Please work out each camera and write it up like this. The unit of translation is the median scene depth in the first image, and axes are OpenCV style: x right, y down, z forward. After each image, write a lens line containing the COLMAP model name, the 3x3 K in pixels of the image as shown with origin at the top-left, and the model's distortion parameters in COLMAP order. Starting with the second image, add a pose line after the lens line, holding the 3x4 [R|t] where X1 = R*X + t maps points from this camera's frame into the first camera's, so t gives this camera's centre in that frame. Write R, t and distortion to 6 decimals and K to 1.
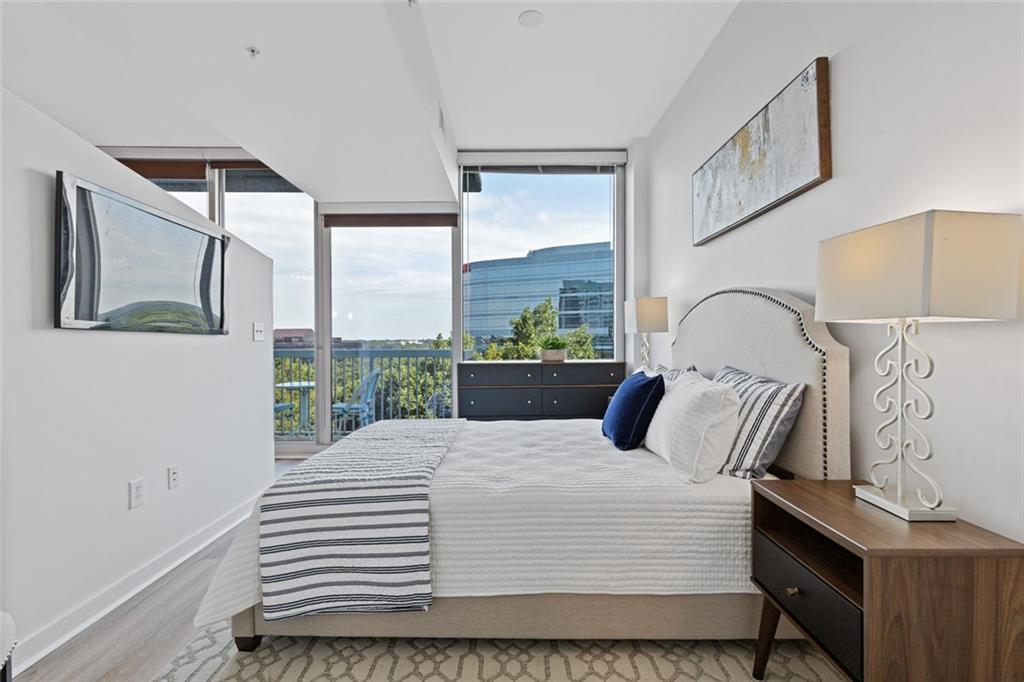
lens RADIAL K [[459.3, 0, 516.1], [0, 459.3, 346.7], [0, 0, 1]] dist [0.002670, 0.000390]
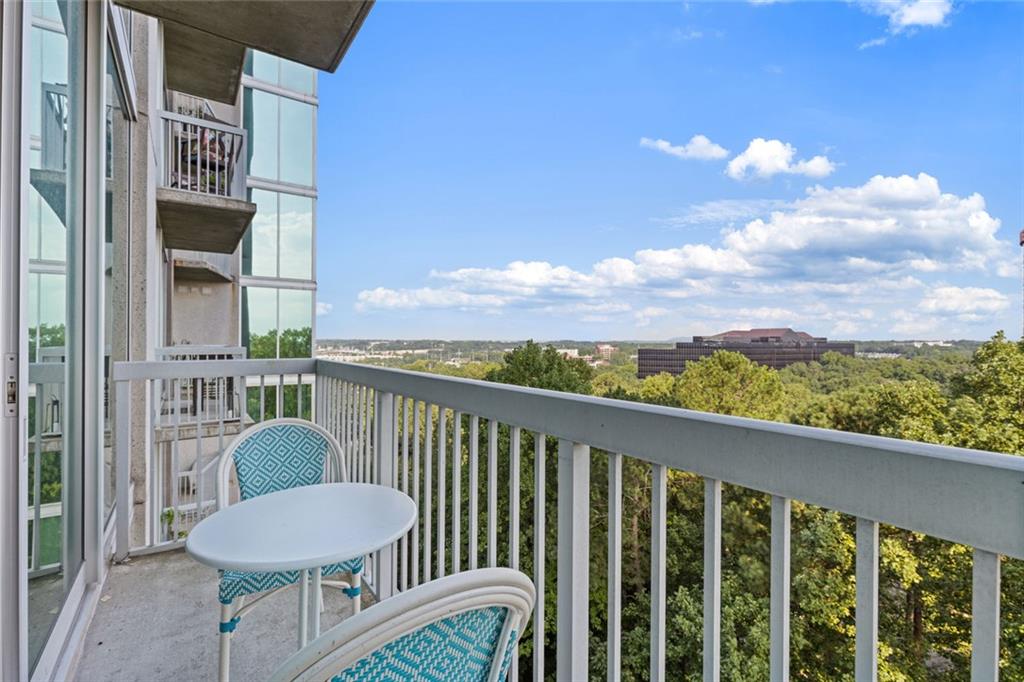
lens RADIAL K [[461.8, 0, 513.8], [0, 461.8, 341.5], [0, 0, 1]] dist [0.004213, -0.000252]
pose [[0.574707, 0.005896, -0.818338, -0.048930], [-0.015557, 0.999872, -0.003722, 0.001004], [0.818211, 0.014870, 0.574725, 0.221281]]
